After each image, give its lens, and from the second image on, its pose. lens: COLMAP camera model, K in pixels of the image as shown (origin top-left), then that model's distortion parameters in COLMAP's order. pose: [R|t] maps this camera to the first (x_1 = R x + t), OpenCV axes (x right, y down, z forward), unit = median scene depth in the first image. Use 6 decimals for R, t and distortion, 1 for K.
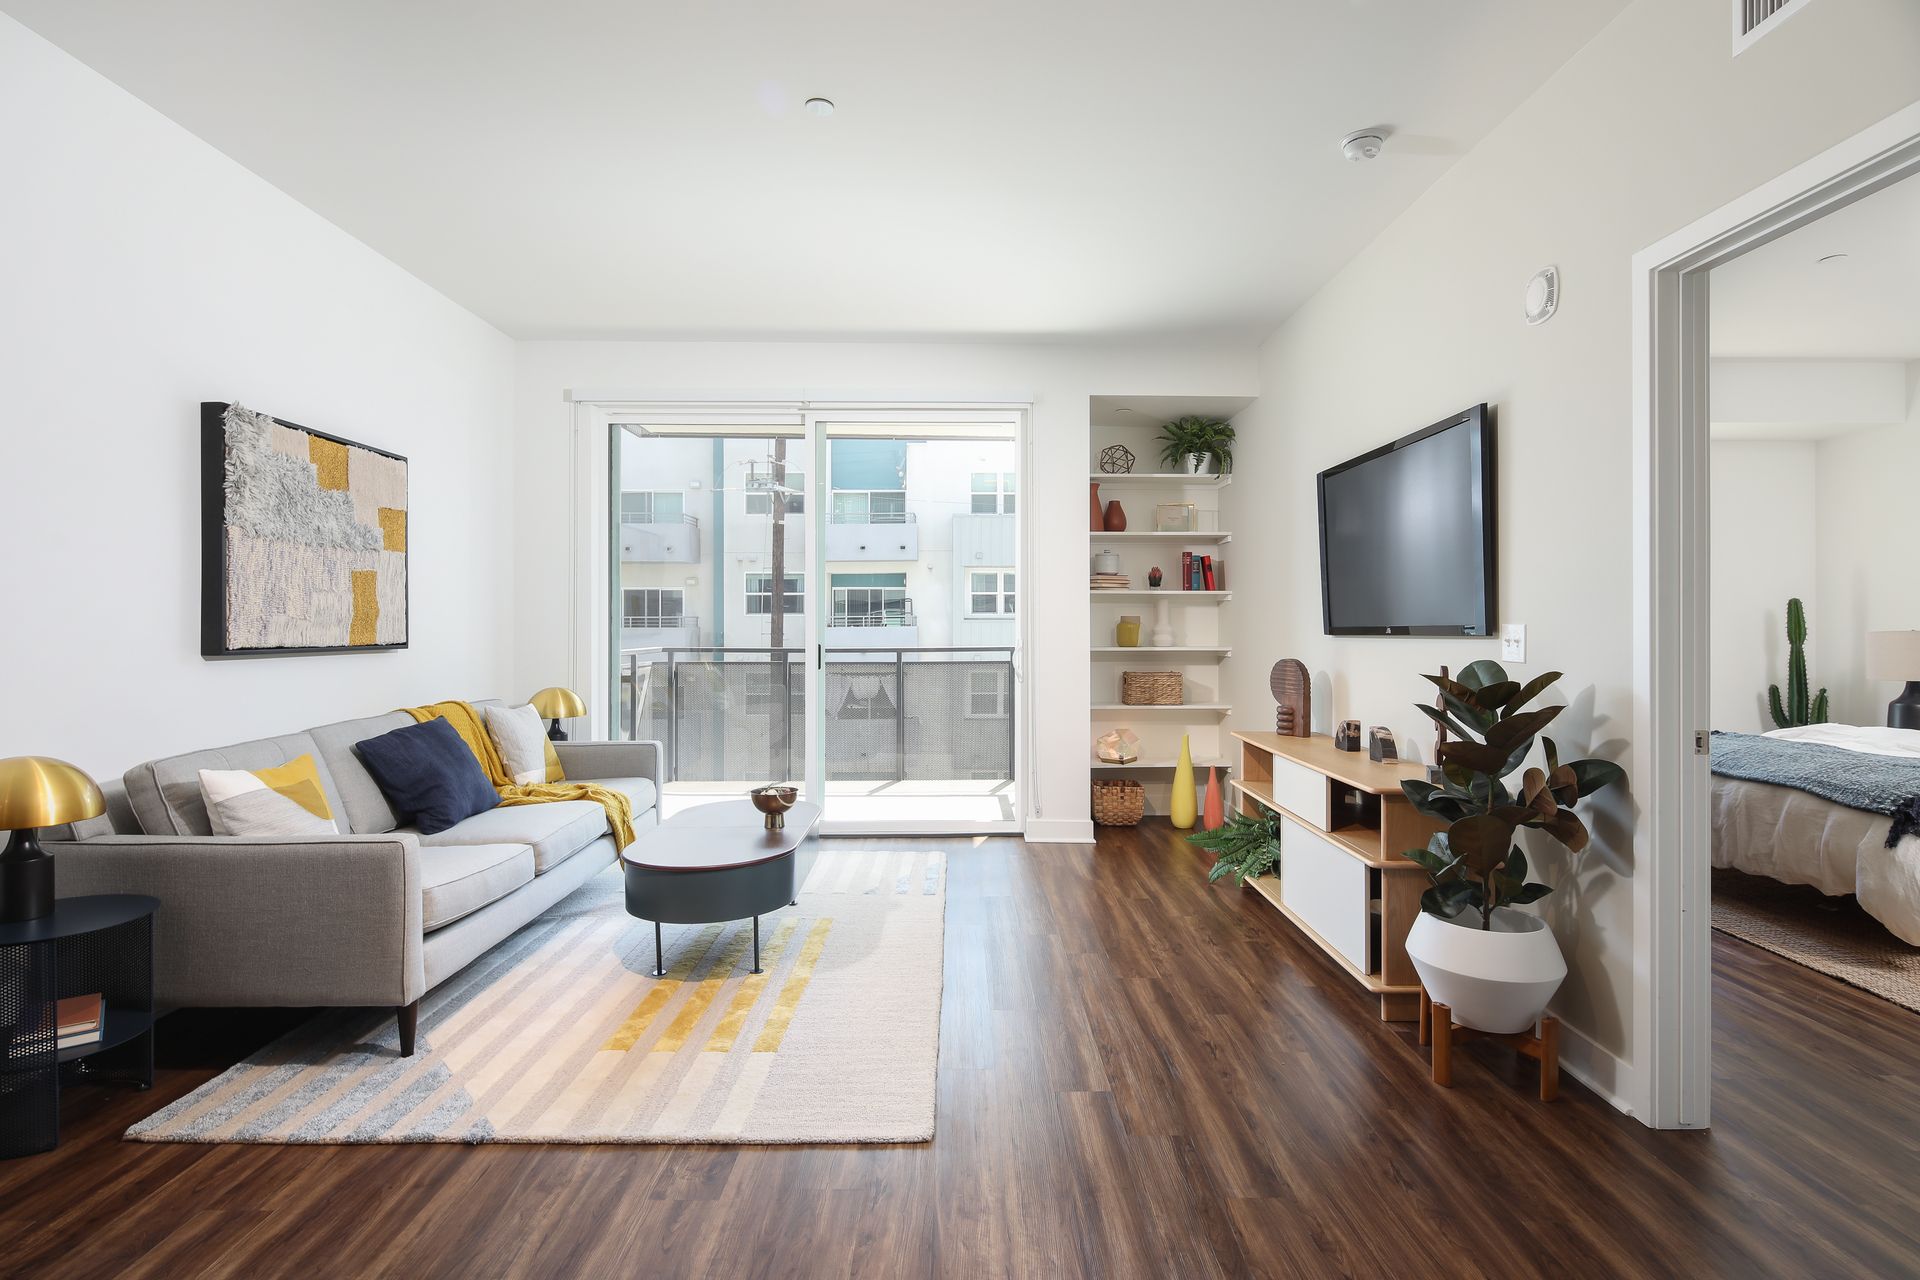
lens RADIAL K [[931.1, 0, 954.8], [0, 931.1, 628.5], [0, 0, 1]] dist [0.003440, 0.000933]
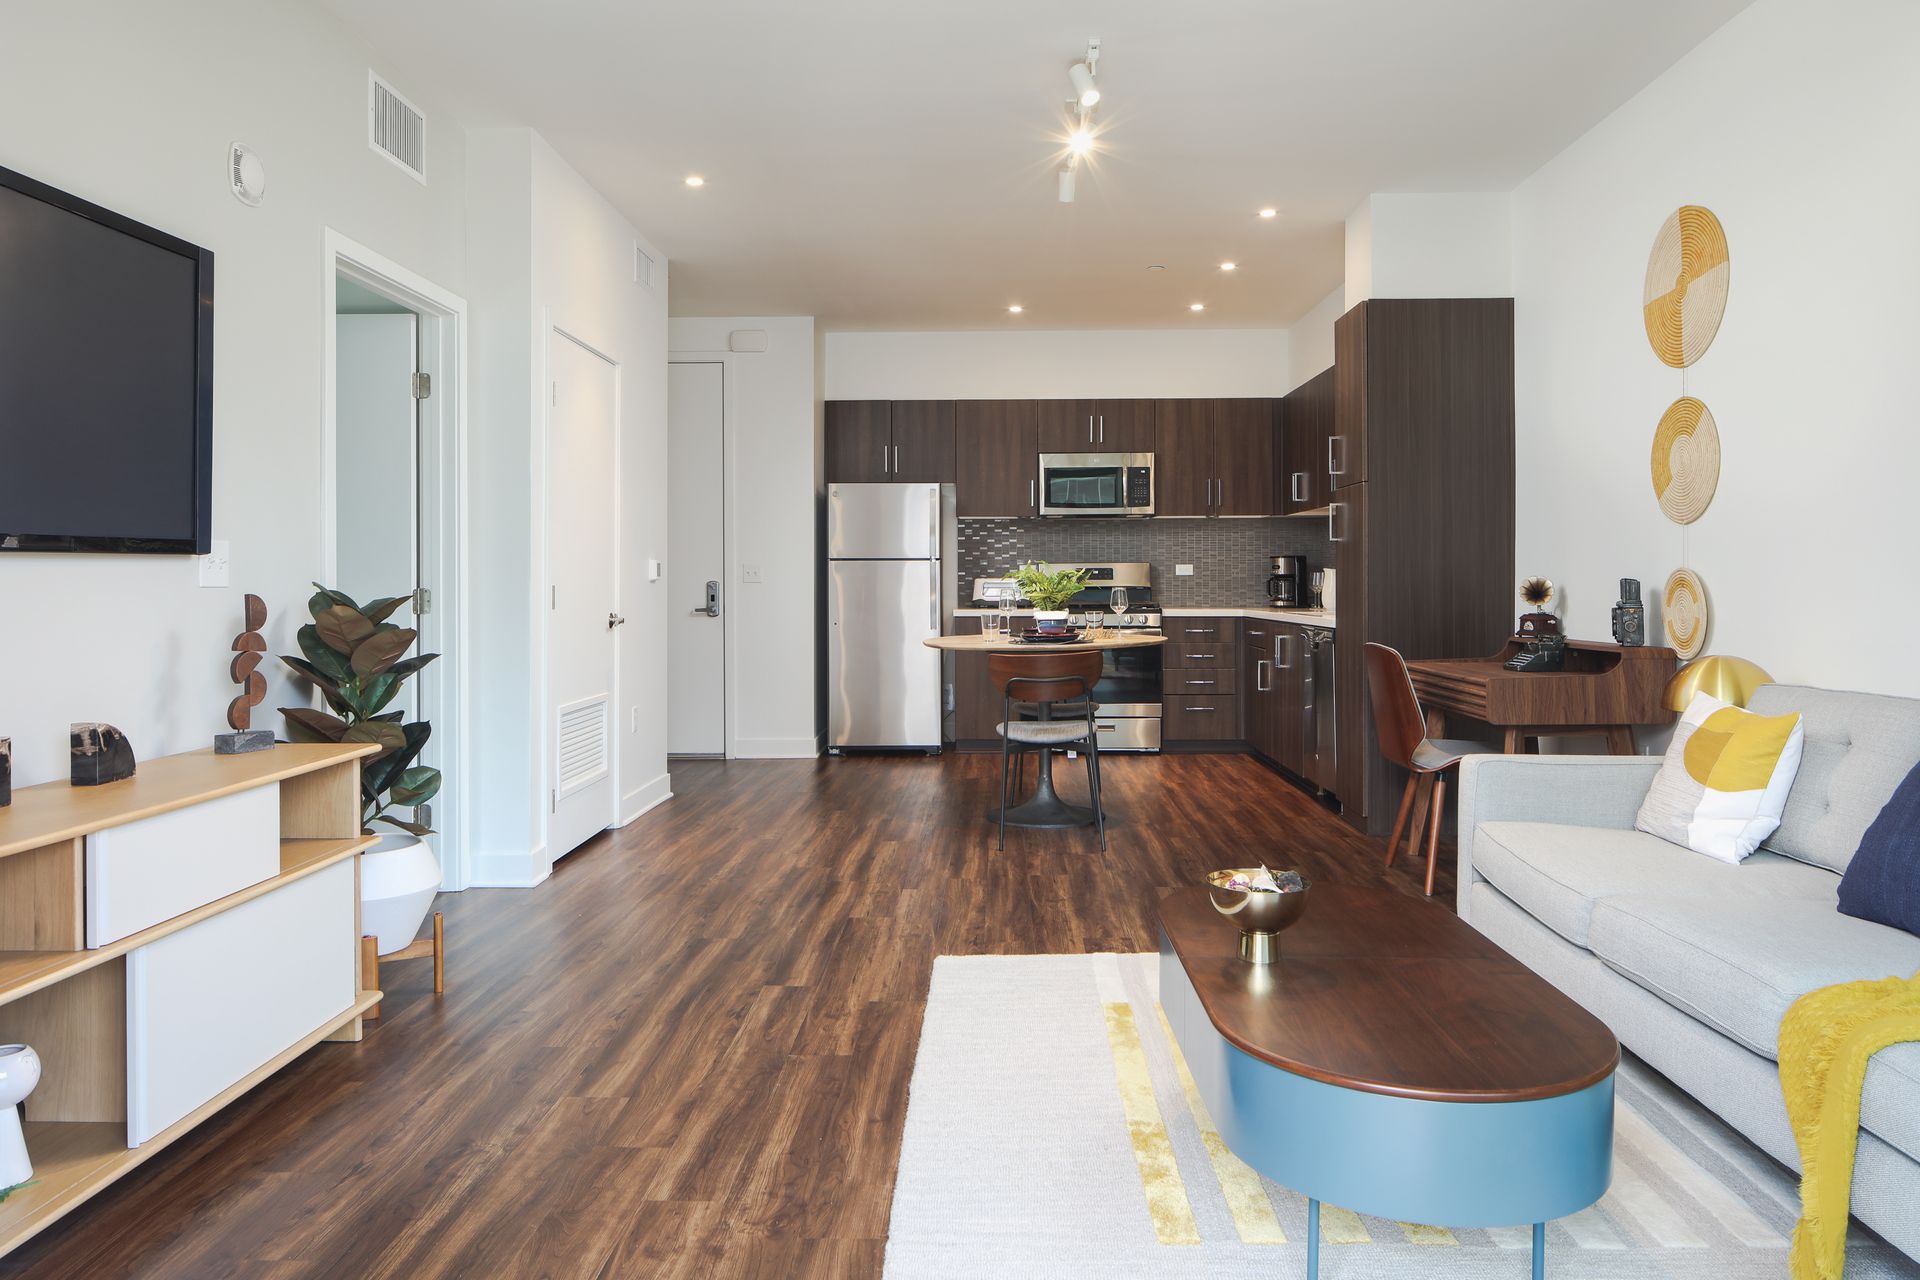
lens RADIAL K [[1522.3, 0, 959.1], [0, 1522.3, 567.2], [0, 0, 1]] dist [0.004814, -0.002006]
pose [[-0.999580, 0.002846, 0.028834, -0.111102], [0.002695, 0.999983, -0.005243, 0.035586], [-0.028849, -0.005163, -0.999570, 2.921651]]
